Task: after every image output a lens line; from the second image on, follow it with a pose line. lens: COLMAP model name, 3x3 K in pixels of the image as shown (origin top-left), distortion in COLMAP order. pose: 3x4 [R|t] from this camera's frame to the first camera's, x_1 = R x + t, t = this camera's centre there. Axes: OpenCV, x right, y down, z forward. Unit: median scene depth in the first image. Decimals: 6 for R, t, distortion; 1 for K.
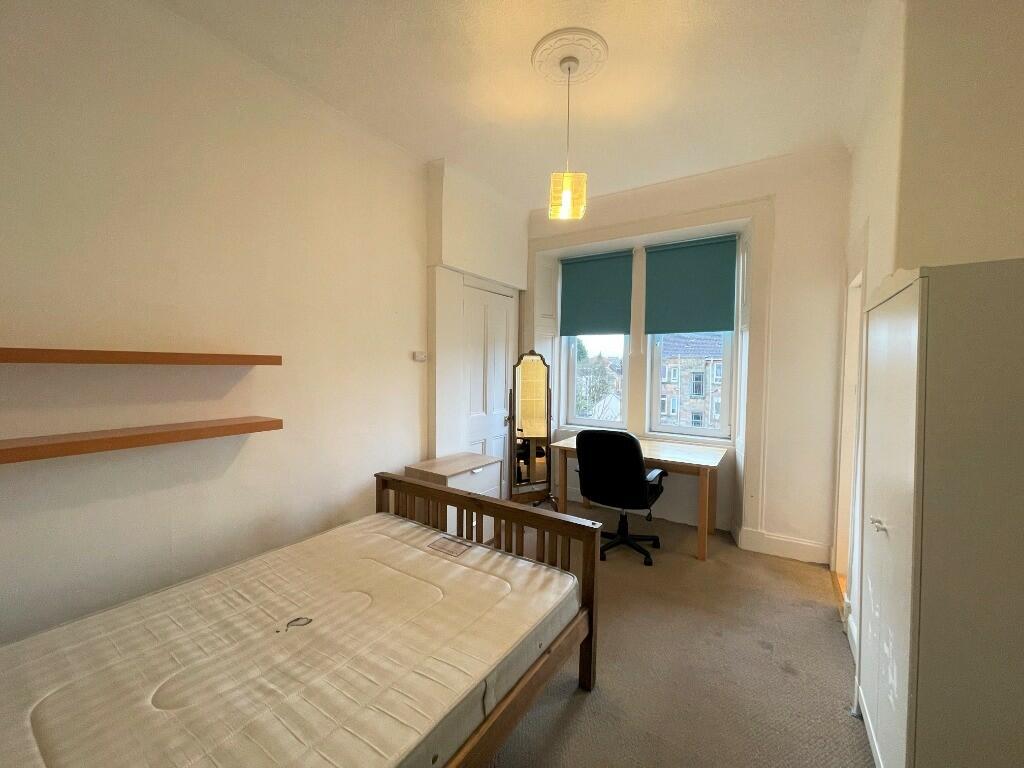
lens RADIAL K [[409.3, 0, 512.2], [0, 409.3, 382.8], [0, 0, 1]] dist [-0.003210, -0.000772]
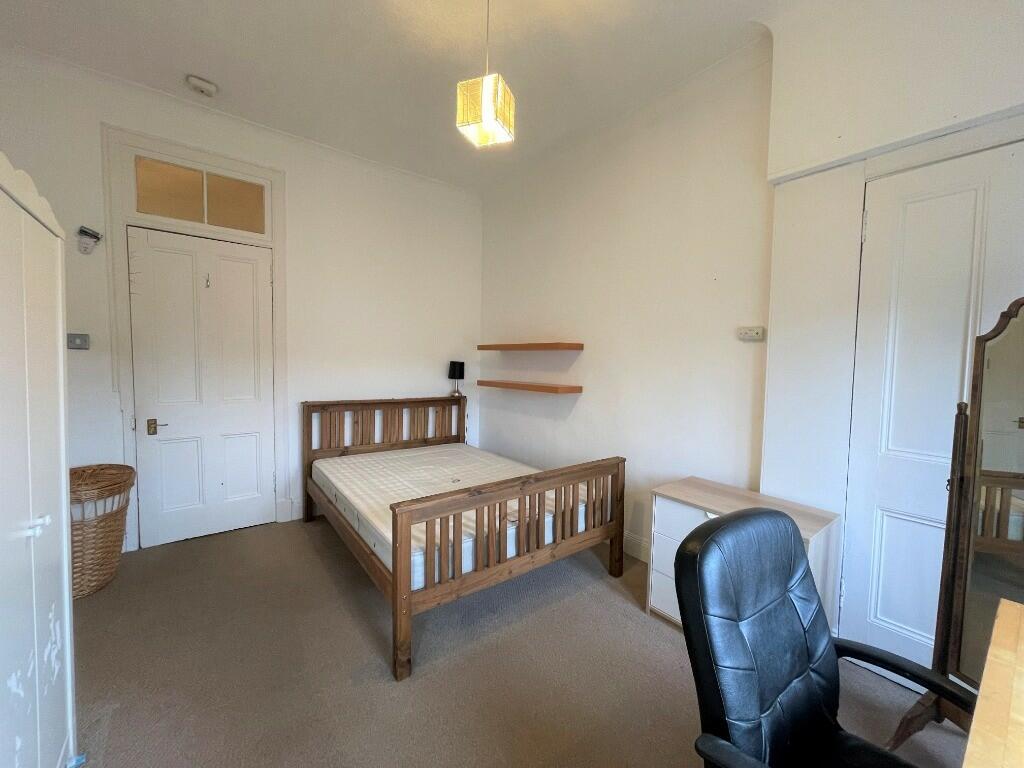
lens RADIAL K [[409.3, 0, 513.9], [0, 409.3, 380.3], [0, 0, 1]] dist [-0.003210, -0.000772]
pose [[-0.315997, 0.036343, -0.948064, 0.476002], [-0.054304, 0.996935, 0.056317, -0.003268], [0.947205, 0.069279, -0.313054, 0.728941]]
